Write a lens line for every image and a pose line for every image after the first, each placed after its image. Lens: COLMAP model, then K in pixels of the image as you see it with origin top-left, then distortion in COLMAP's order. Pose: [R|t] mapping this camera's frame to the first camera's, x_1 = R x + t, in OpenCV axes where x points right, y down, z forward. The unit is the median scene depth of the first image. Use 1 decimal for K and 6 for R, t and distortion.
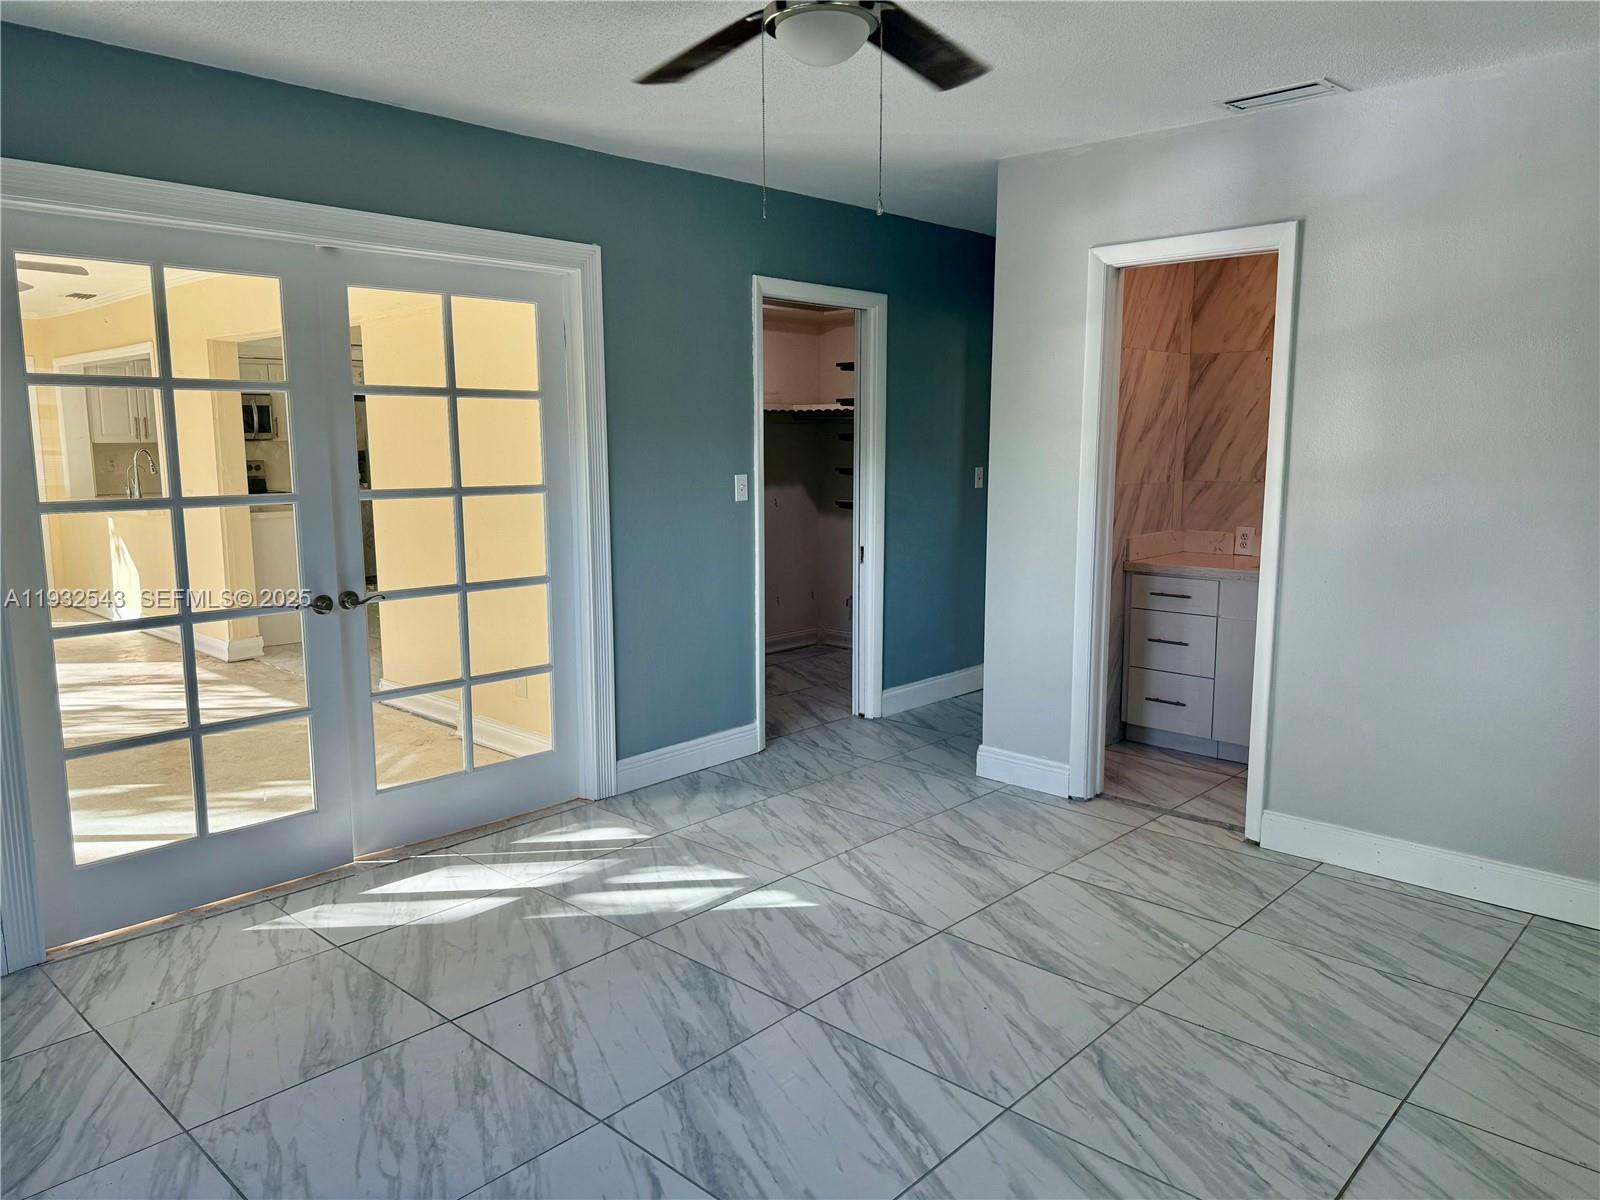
lens RADIAL K [[1115.4, 0, 800.0], [0, 1115.4, 600.0], [0, 0, 1]] dist [0.007829, 0.001287]
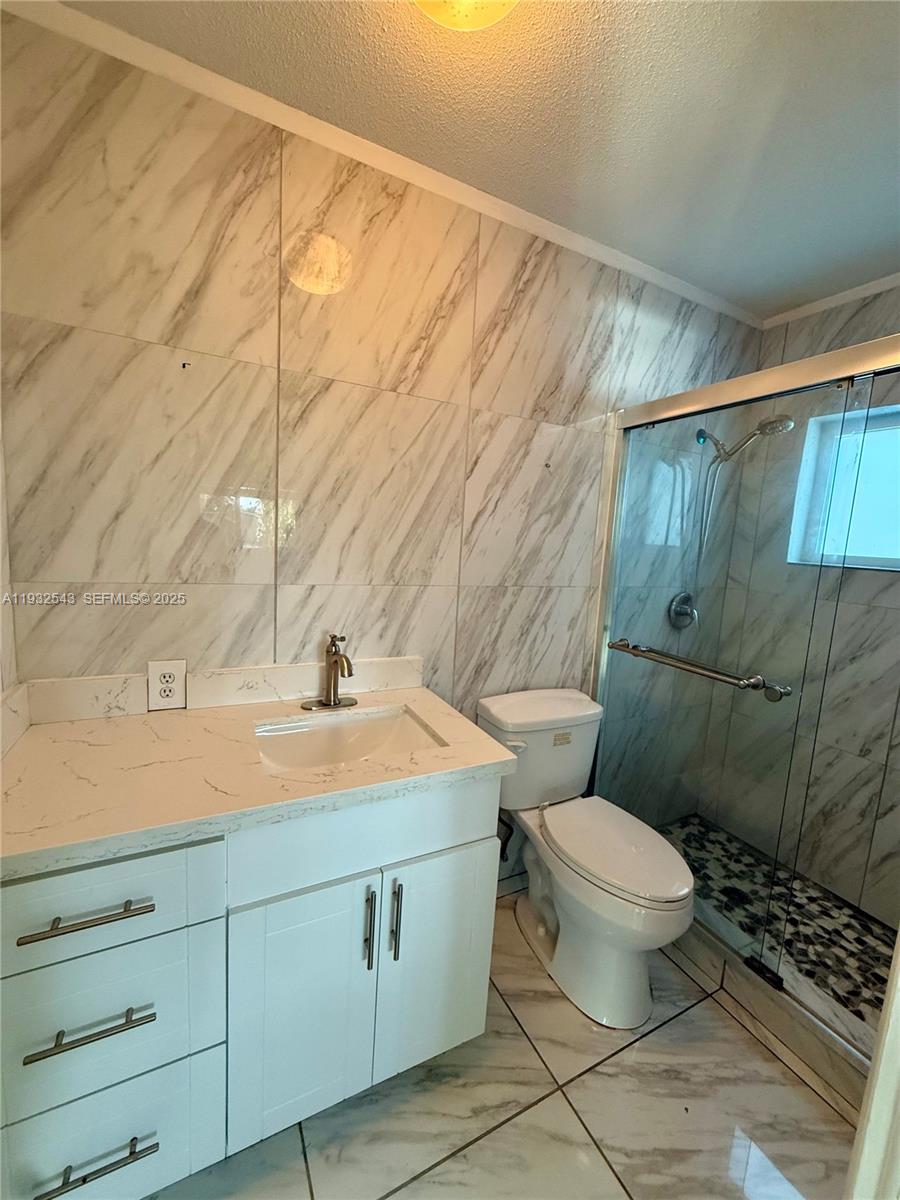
lens RADIAL K [[491.3, 0, 450.0], [0, 491.3, 600.0], [0, 0, 1]] dist [-0.003074, -0.000305]
pose [[0.326927, -0.101582, 0.939574, 0.250853], [0.077139, 0.993757, 0.080600, -0.123923], [-0.941896, 0.046127, 0.332722, 0.914551]]
